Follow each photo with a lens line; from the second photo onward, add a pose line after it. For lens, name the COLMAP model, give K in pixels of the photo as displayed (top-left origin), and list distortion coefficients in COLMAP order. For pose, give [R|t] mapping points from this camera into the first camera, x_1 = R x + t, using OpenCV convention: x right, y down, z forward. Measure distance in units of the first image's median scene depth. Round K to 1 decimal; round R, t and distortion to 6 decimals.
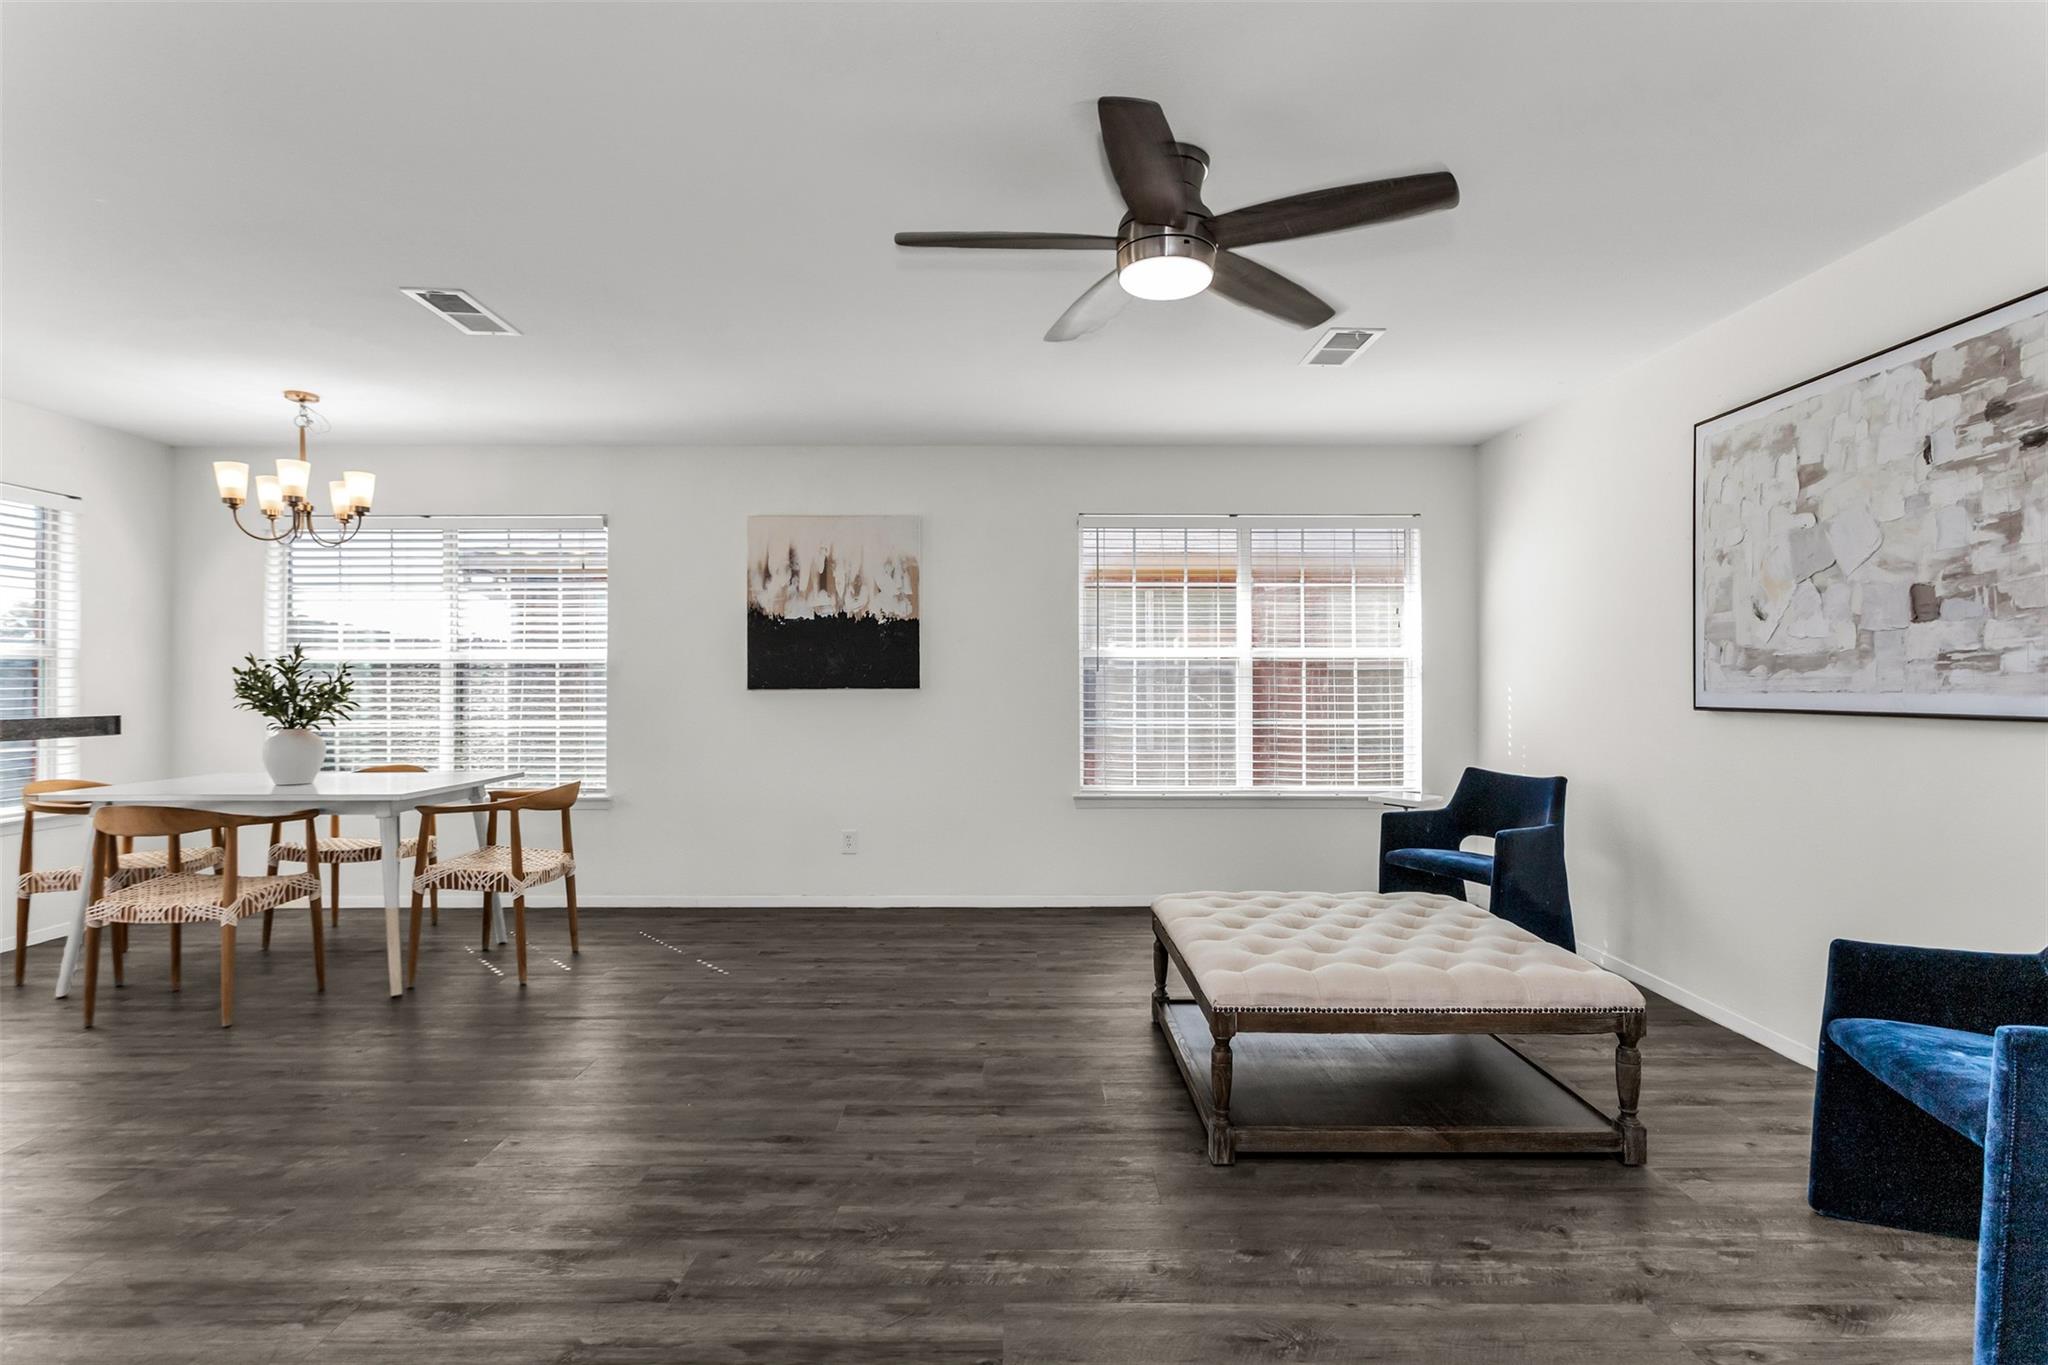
lens RADIAL K [[988.9, 0, 1018.6], [0, 988.9, 680.2], [0, 0, 1]] dist [-0.001160, 0.001830]
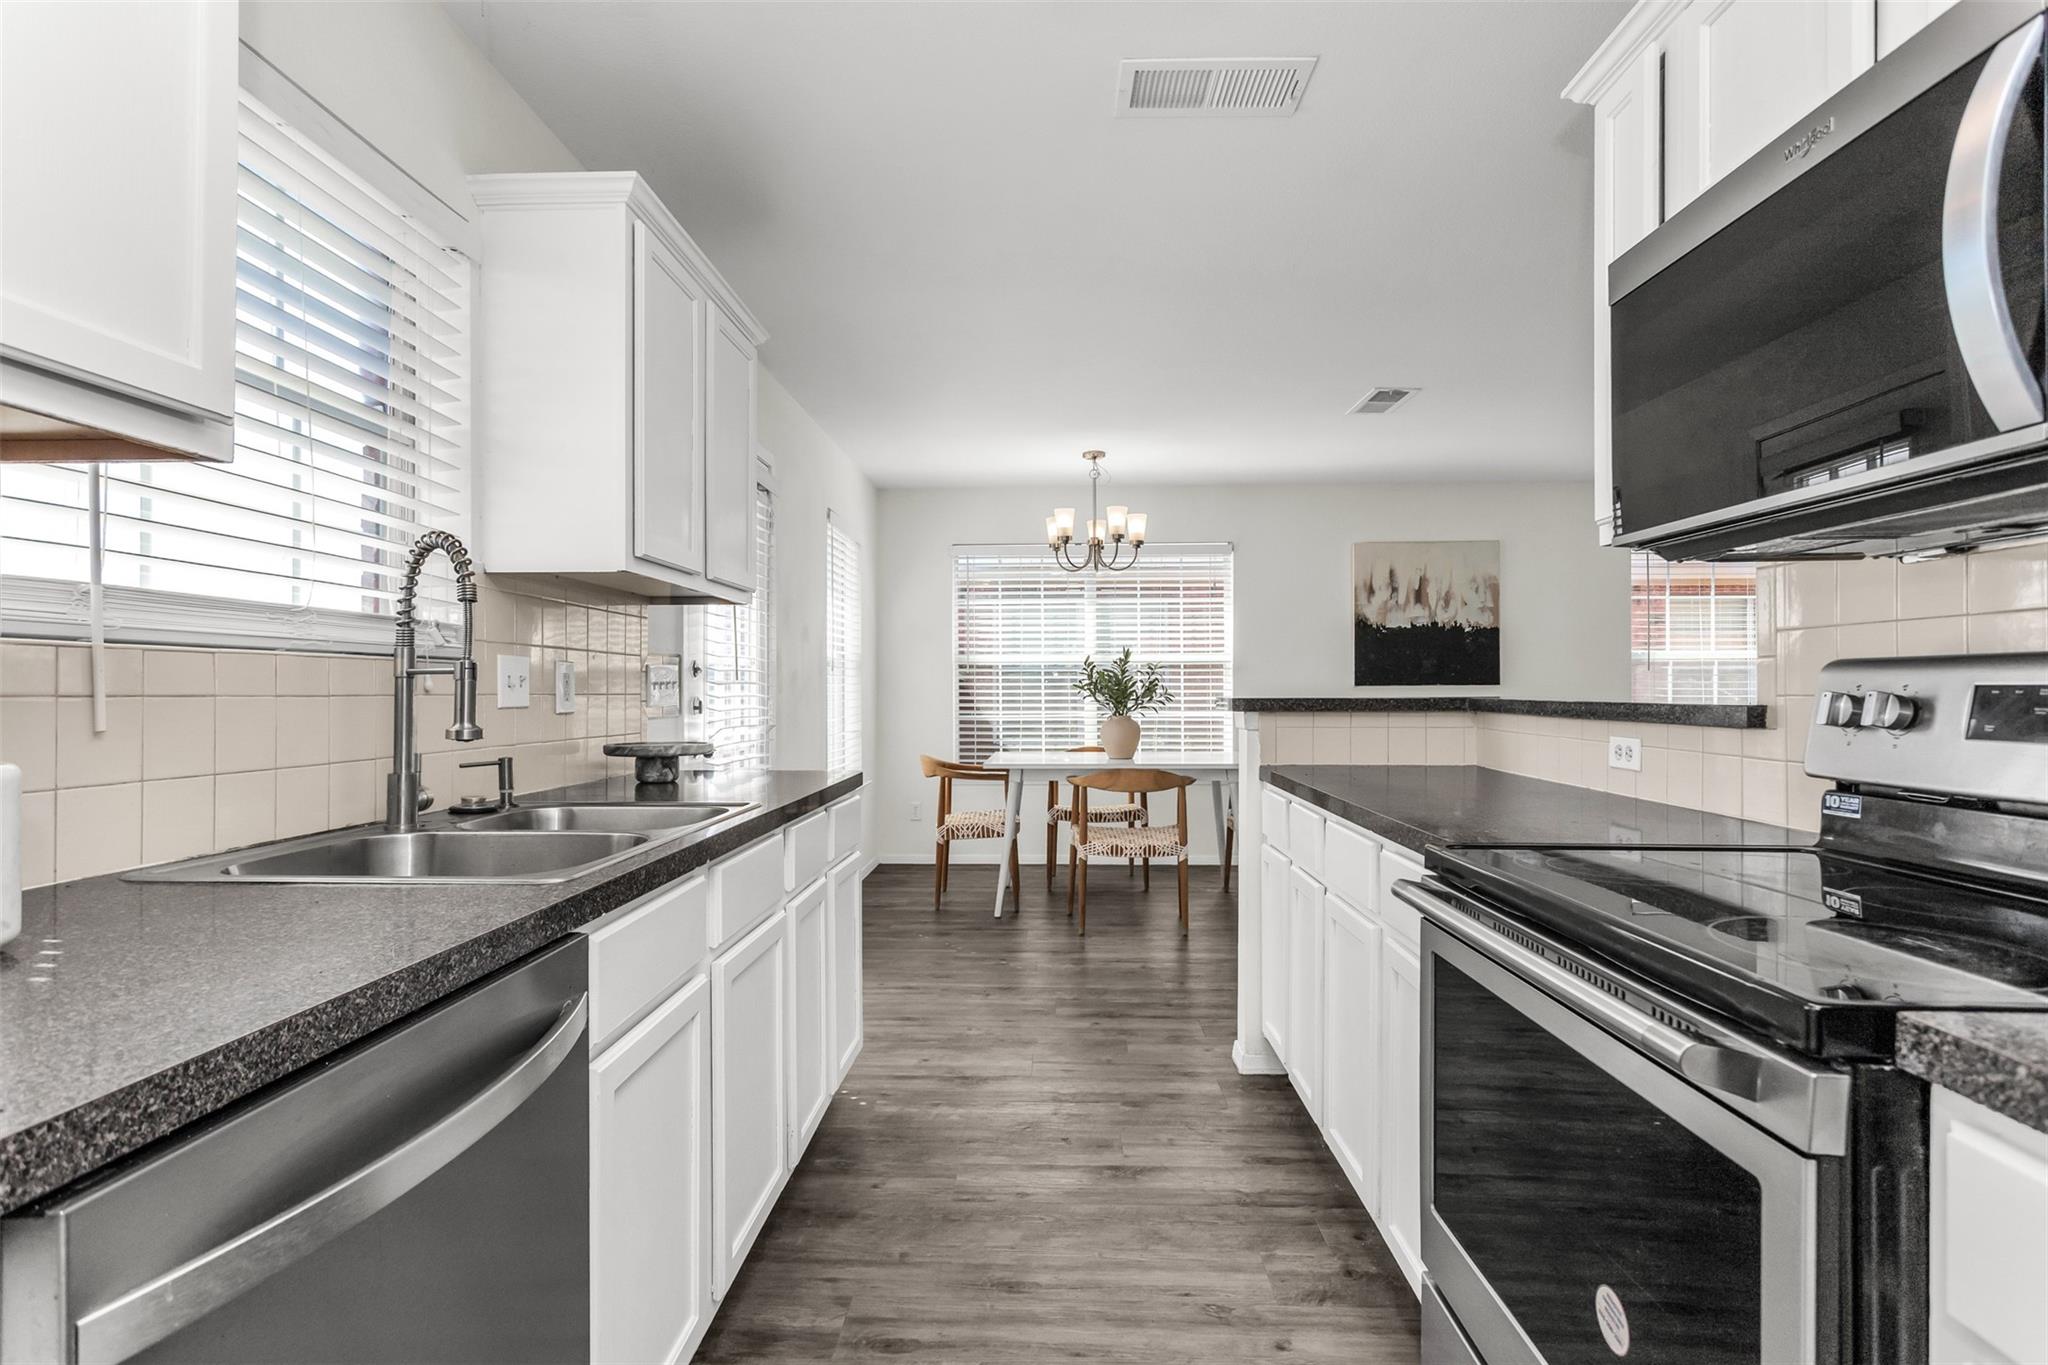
lens RADIAL K [[993.9, 0, 1020.4], [0, 993.9, 686.4], [0, 0, 1]] dist [0.001793, 0.001336]
pose [[0.999407, -0.000993, -0.034427, -0.972790], [0.001125, 0.999992, 0.003811, 0.007467], [0.034423, -0.003847, 0.999400, -0.352078]]
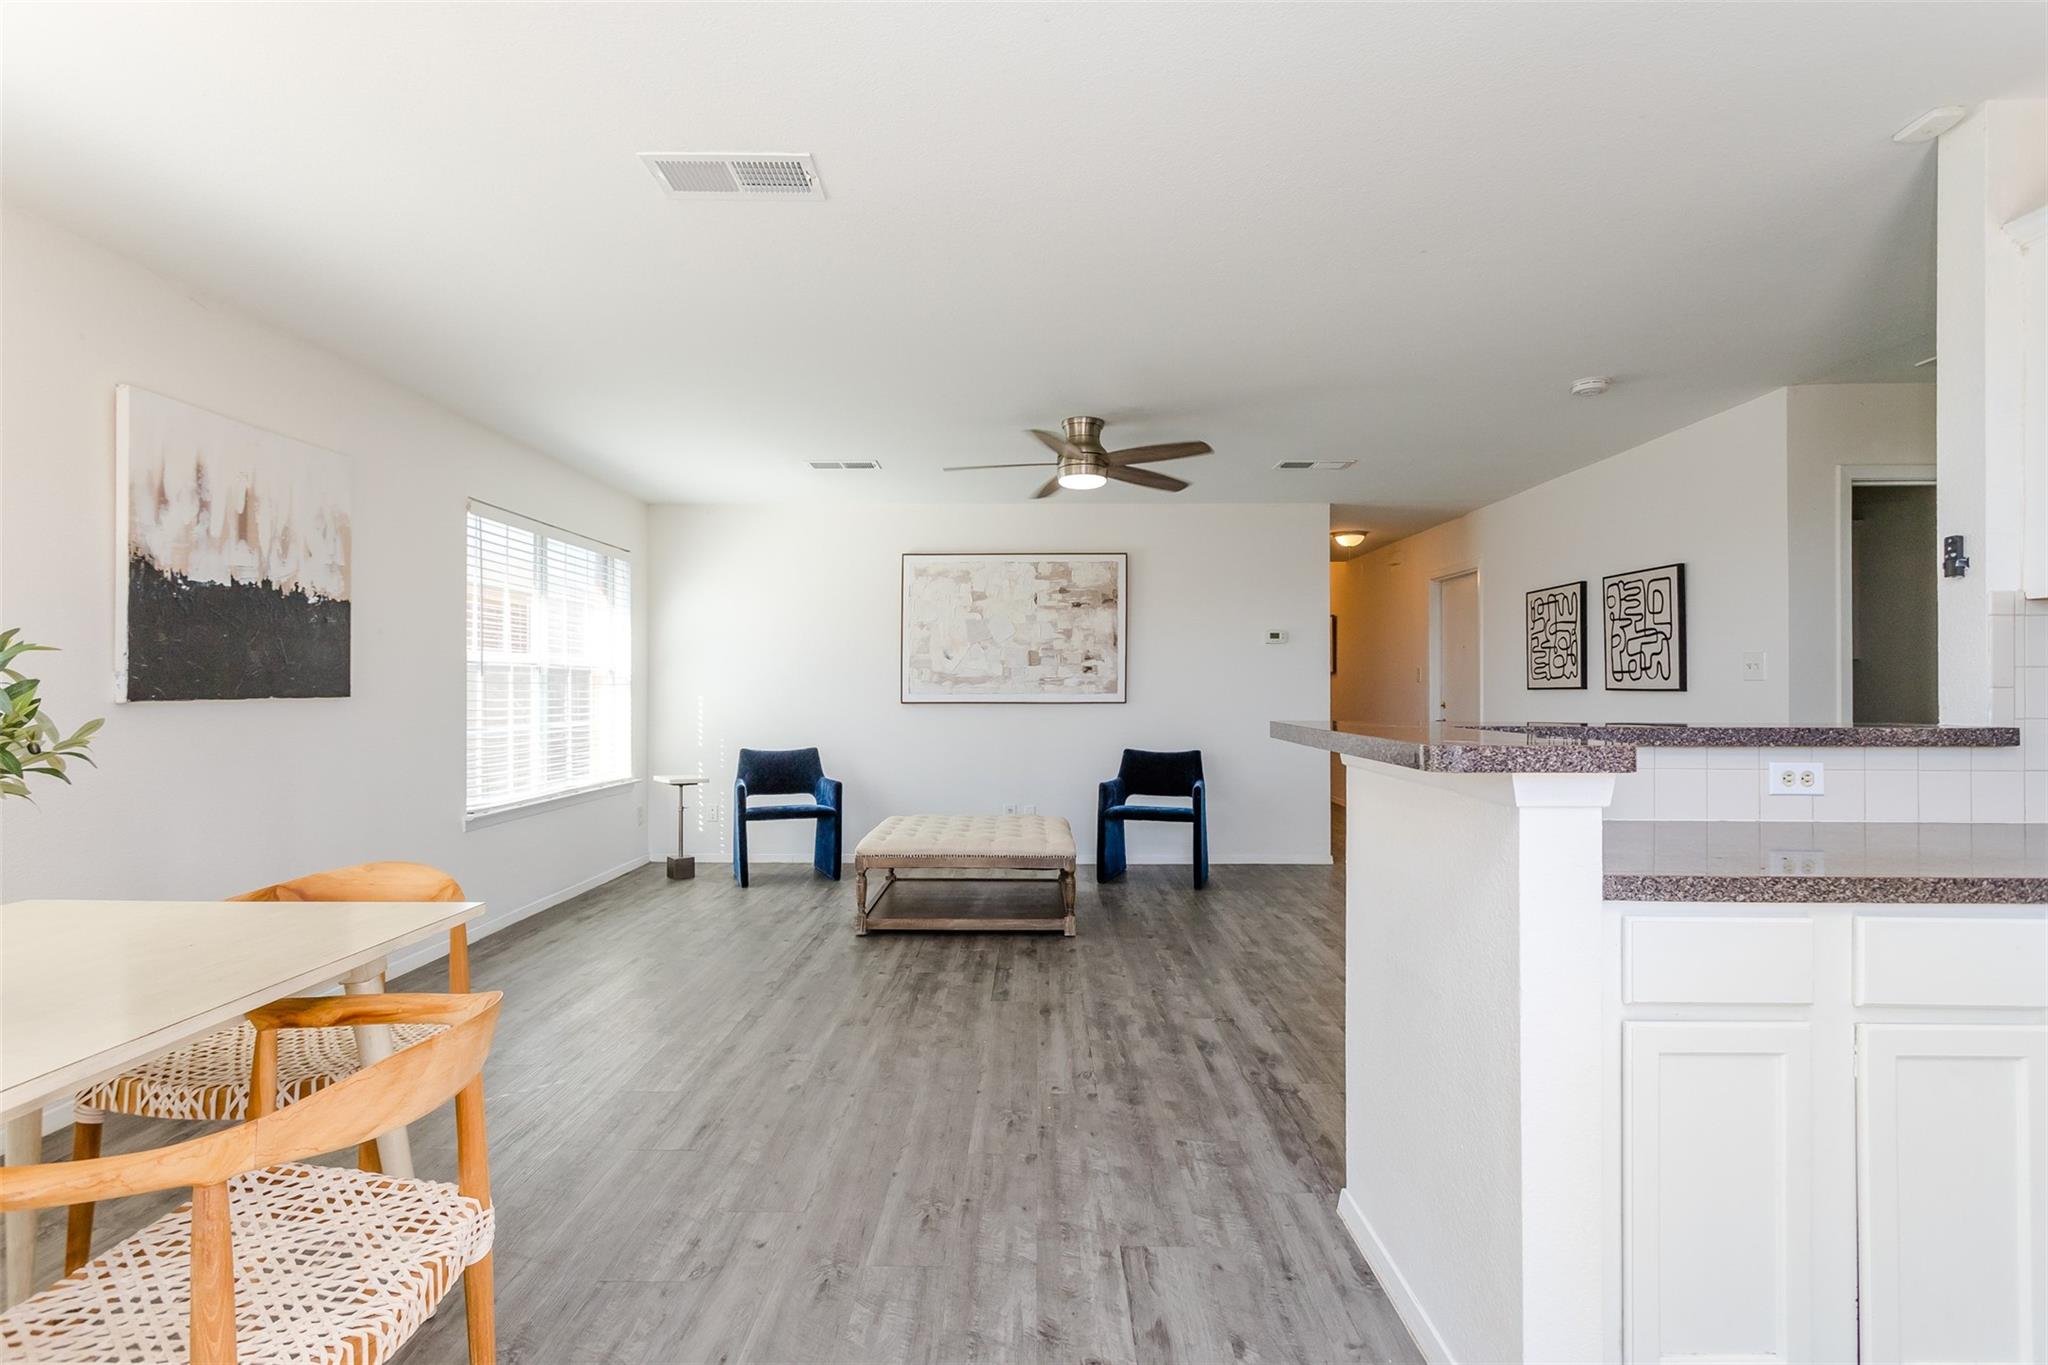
lens RADIAL K [[982.7, 0, 1027.0], [0, 982.7, 683.4], [0, 0, 1]] dist [-0.000157, 0.000668]
pose [[0.010489, 0.004493, 0.999935, -1.230344], [-0.005192, 0.999977, -0.004439, -0.001809], [-0.999932, -0.005145, 0.010512, 0.754144]]
